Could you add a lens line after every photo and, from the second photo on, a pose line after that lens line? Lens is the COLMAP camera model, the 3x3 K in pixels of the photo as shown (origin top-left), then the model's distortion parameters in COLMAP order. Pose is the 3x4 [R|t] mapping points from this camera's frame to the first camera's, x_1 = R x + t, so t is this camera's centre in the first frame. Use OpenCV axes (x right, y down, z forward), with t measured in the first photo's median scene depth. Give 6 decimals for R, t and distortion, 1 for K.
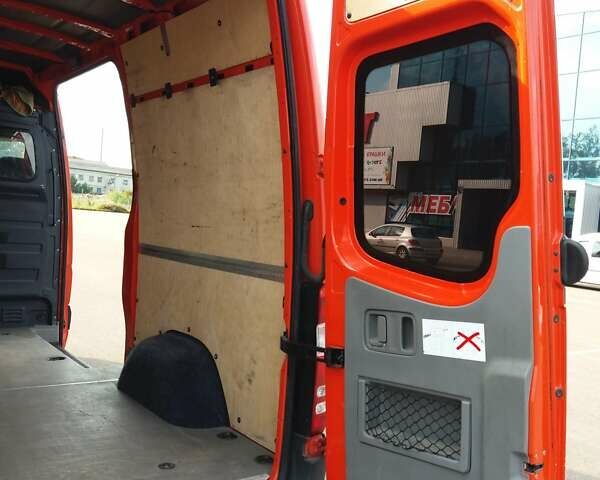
lens RADIAL K [[670.0, 0, 300.0], [0, 670.0, 240.0], [0, 0, 1]] dist [0.210593, -0.549740]
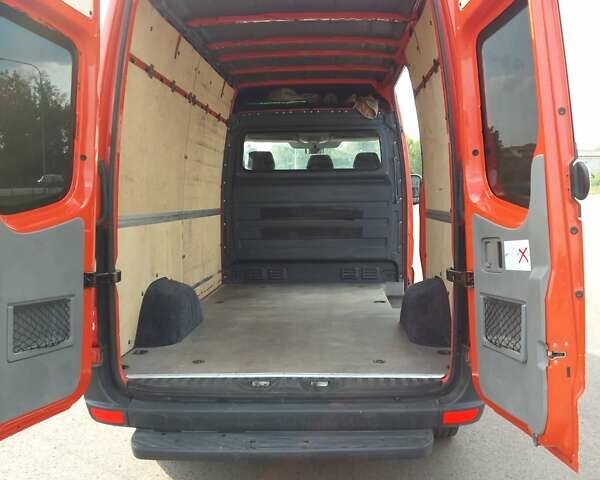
lens RADIAL K [[670.0, 0, 300.0], [0, 670.0, 240.0], [0, 0, 1]] dist [0.210593, -0.549740]
pose [[0.775998, -0.038455, -0.629562, 0.388871], [0.047362, 0.998874, -0.002635, 0.058589], [0.628955, -0.027772, 0.776946, -0.105554]]
